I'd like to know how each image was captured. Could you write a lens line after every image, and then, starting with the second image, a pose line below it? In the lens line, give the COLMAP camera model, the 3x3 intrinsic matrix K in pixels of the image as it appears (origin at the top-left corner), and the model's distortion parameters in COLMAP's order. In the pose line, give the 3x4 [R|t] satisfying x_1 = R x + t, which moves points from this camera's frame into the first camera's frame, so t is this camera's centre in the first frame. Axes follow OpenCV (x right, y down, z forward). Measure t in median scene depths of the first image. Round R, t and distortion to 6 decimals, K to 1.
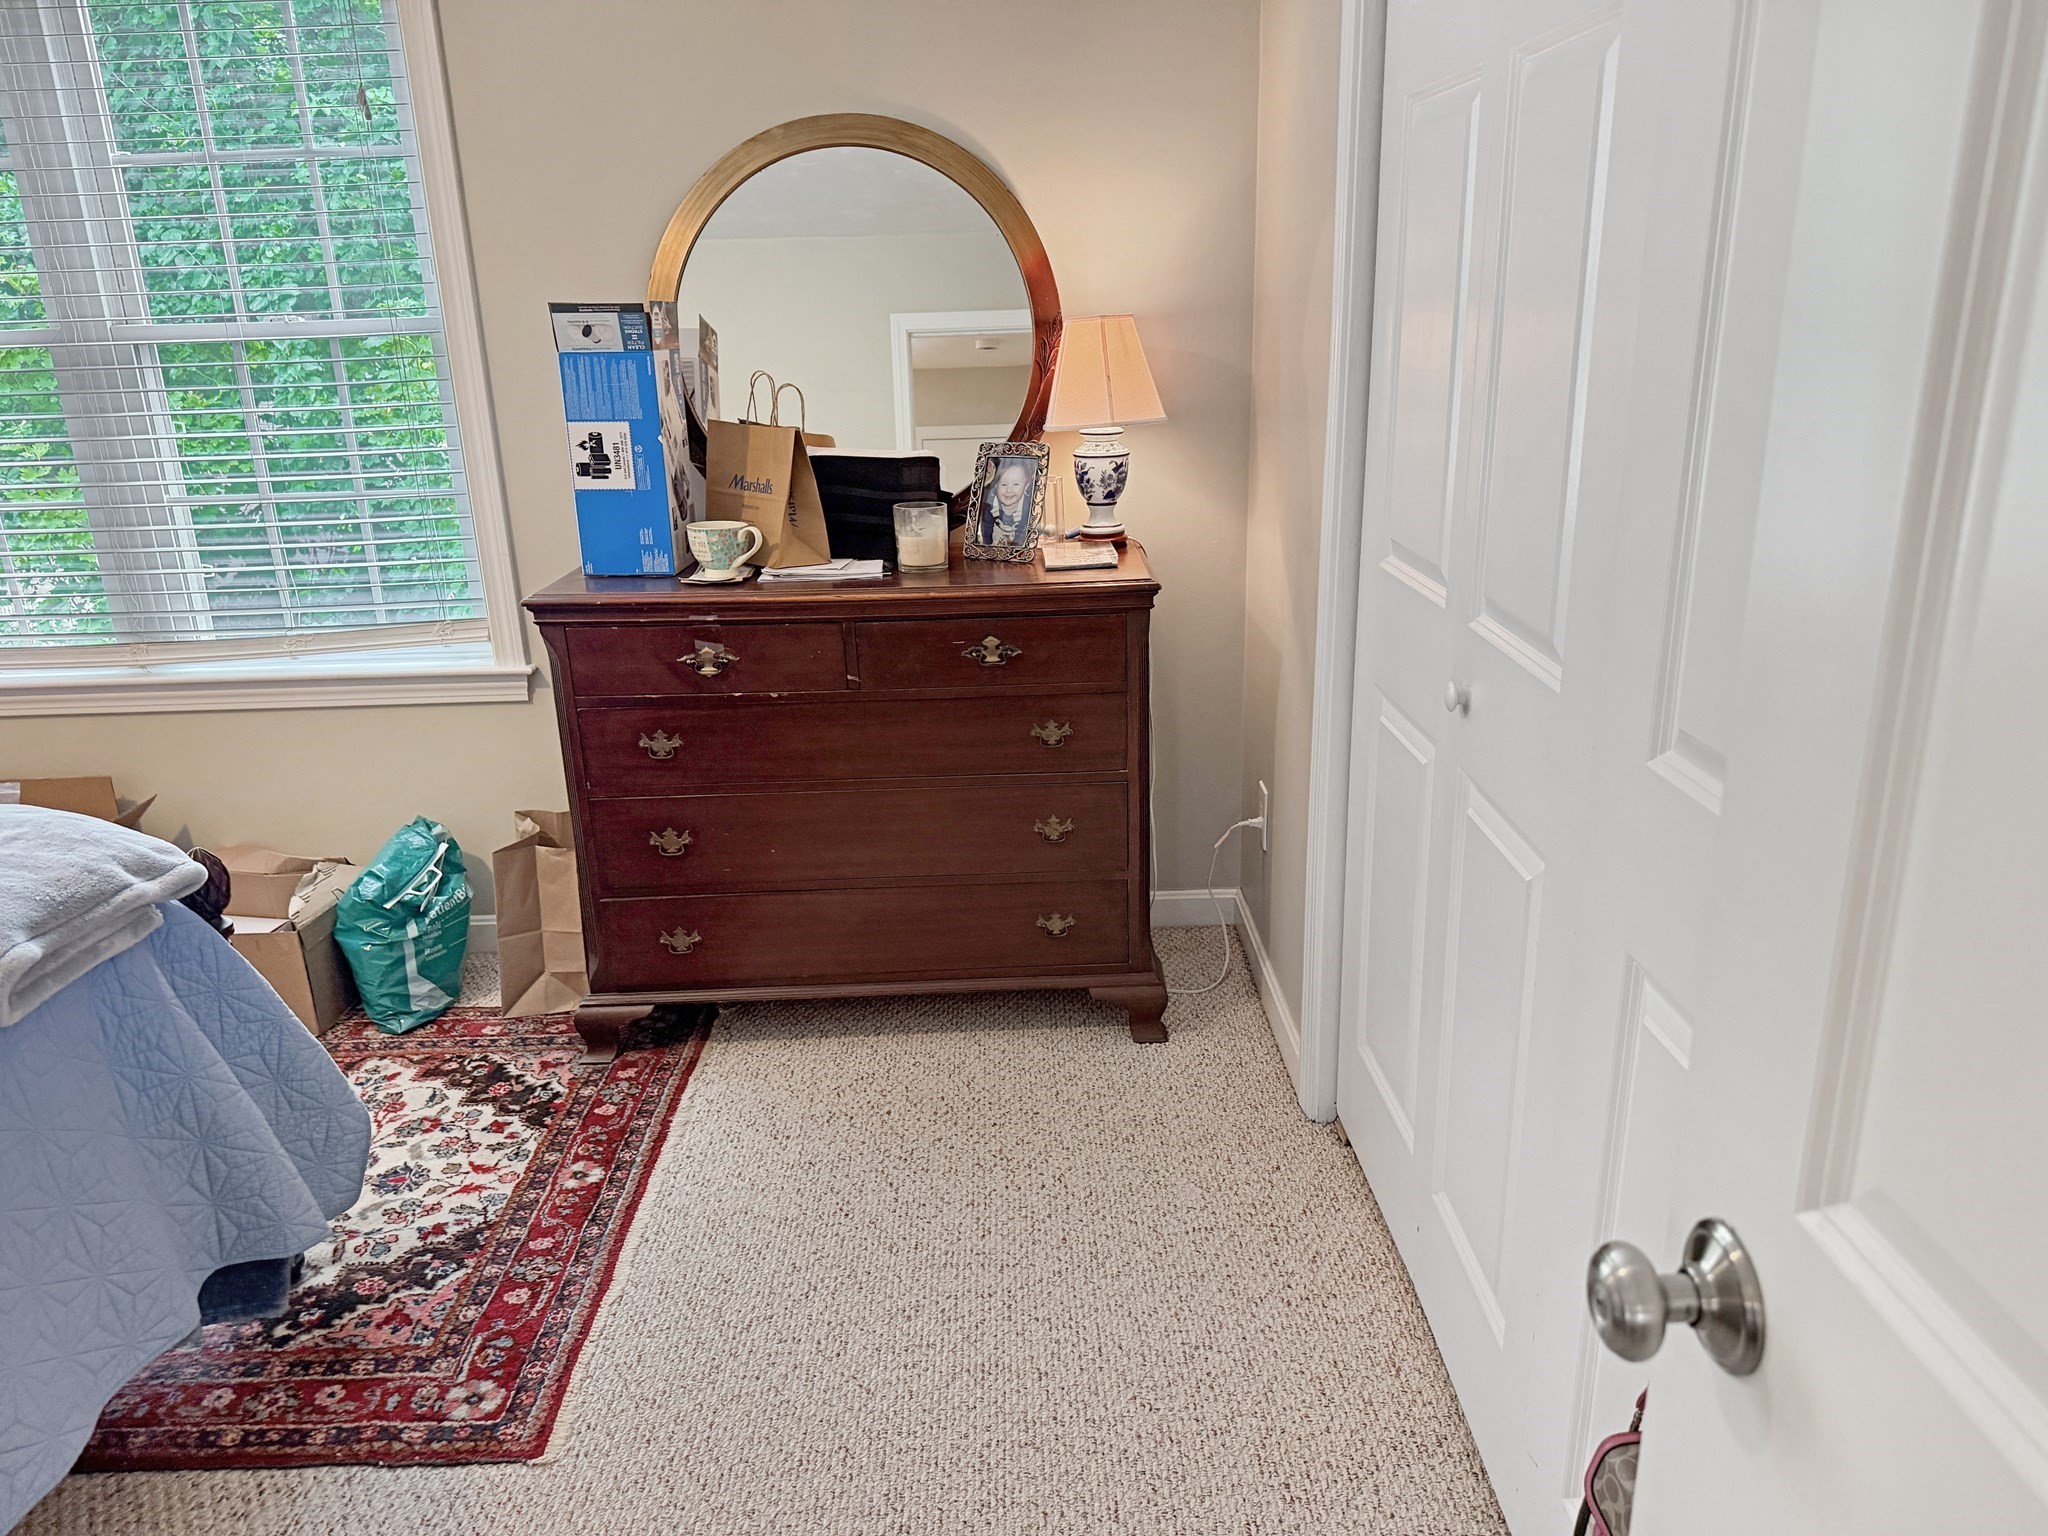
lens RADIAL K [[1418.7, 0, 1024.0], [0, 1418.7, 768.0], [0, 0, 1]] dist [0.058889, -0.098825]
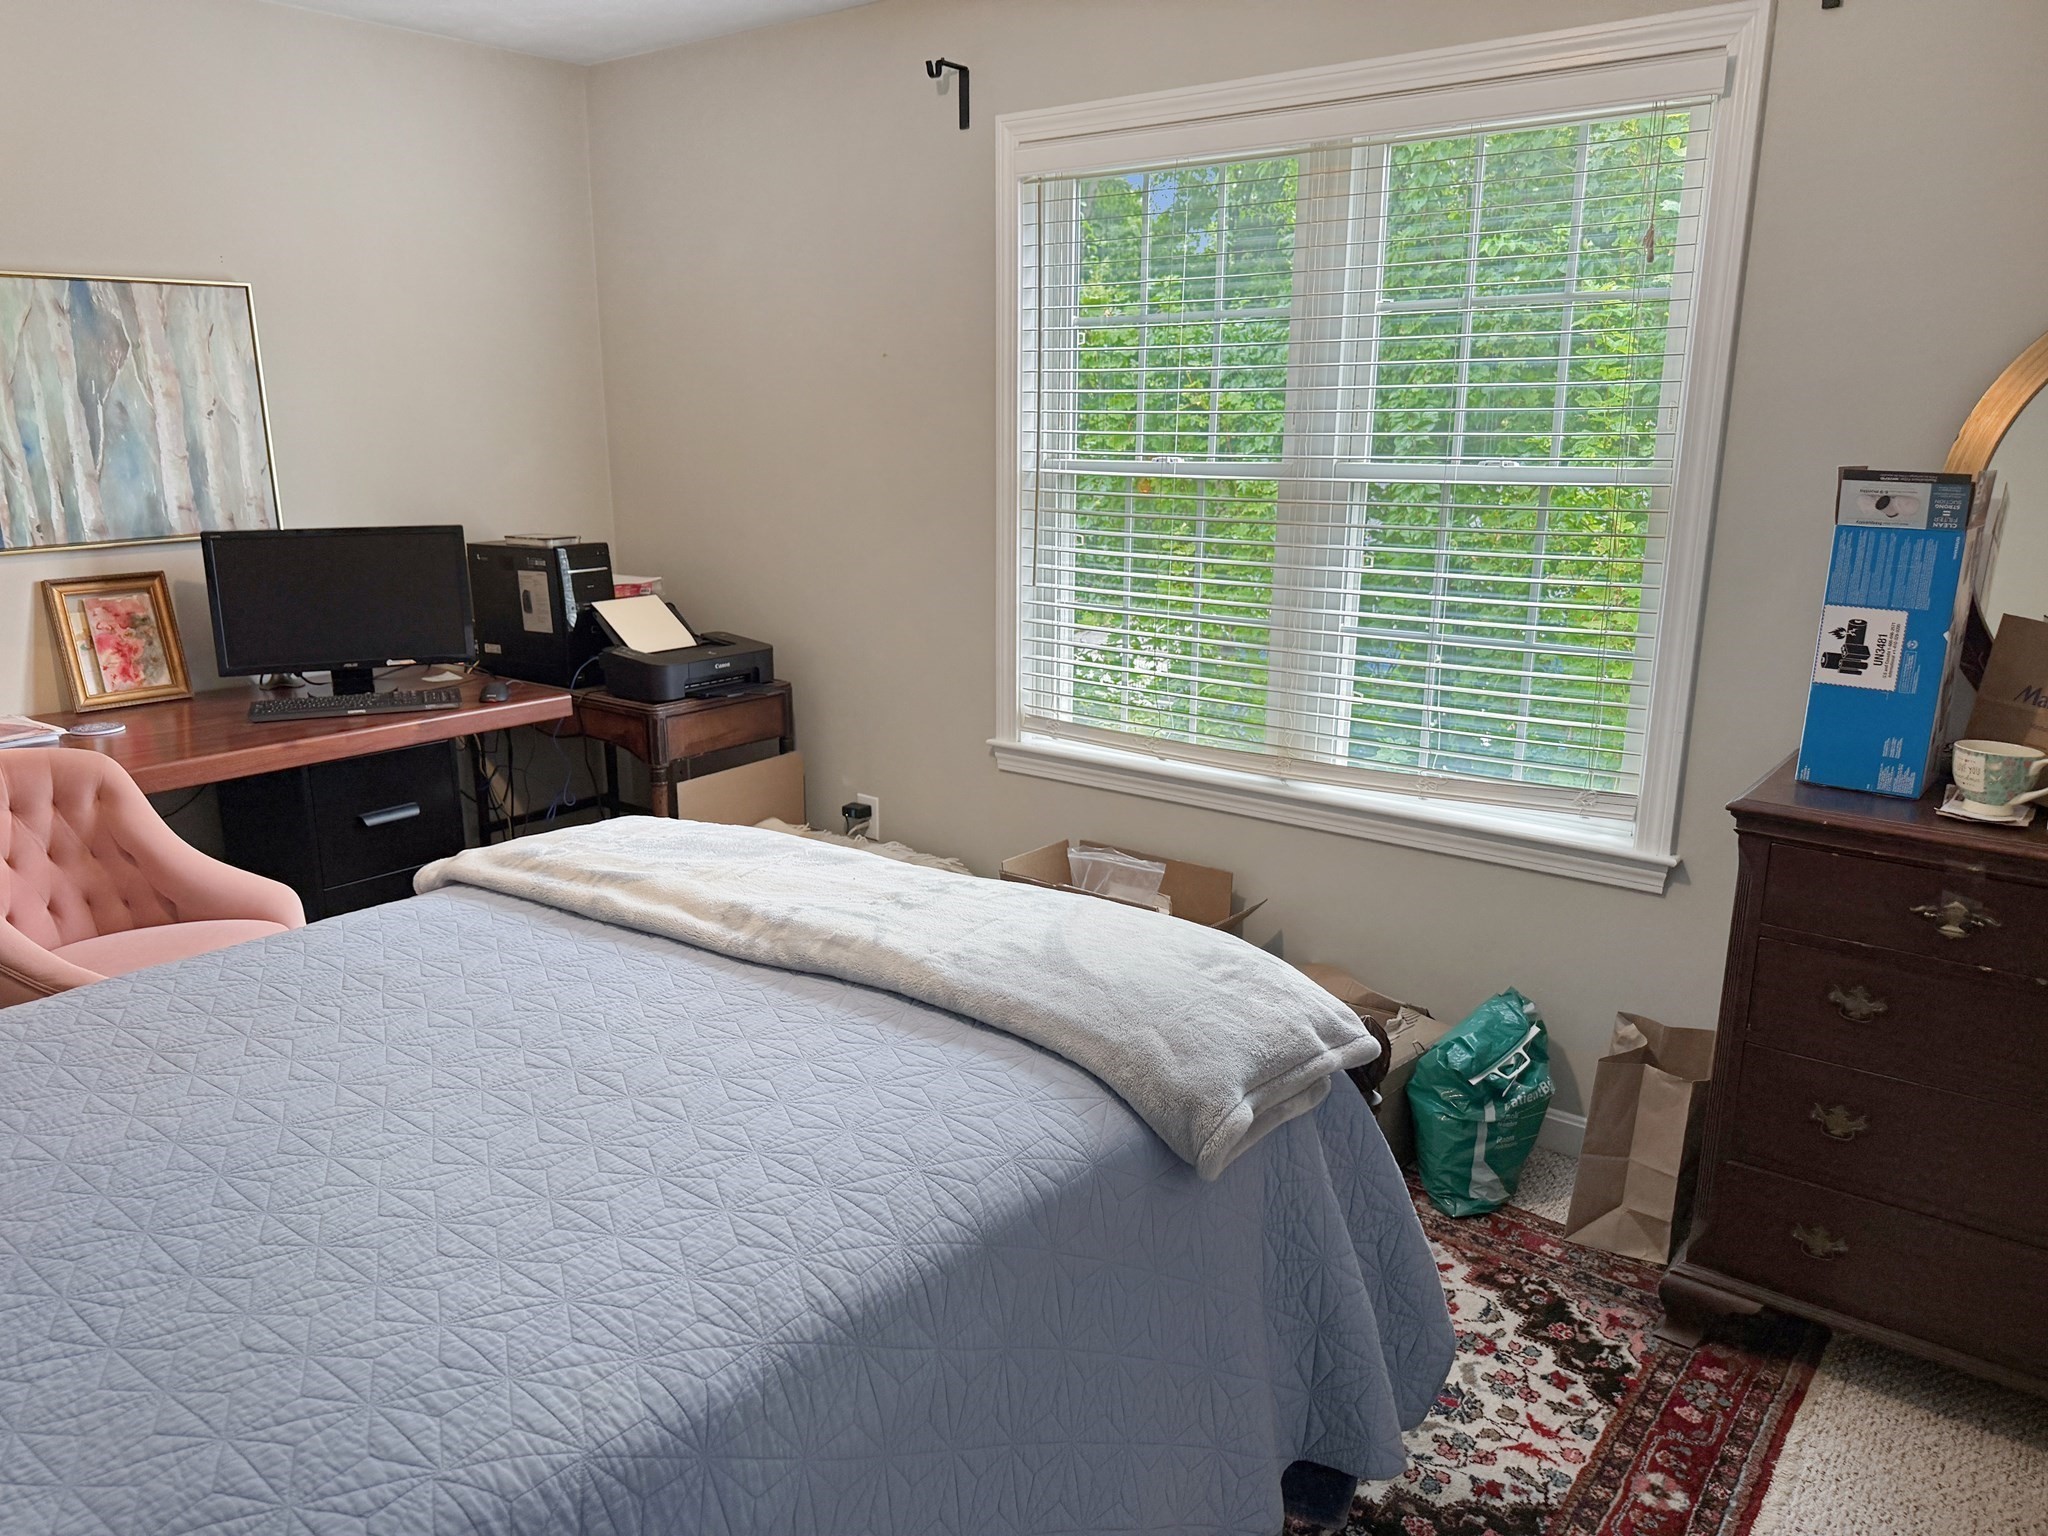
lens RADIAL K [[1422.9, 0, 1024.0], [0, 1422.9, 768.0], [0, 0, 1]] dist [0.059938, -0.089143]
pose [[0.779042, 0.174779, -0.602117, -0.157042], [-0.220138, 0.975467, -0.001670, -0.041036], [0.587054, 0.133850, 0.798406, 0.053900]]
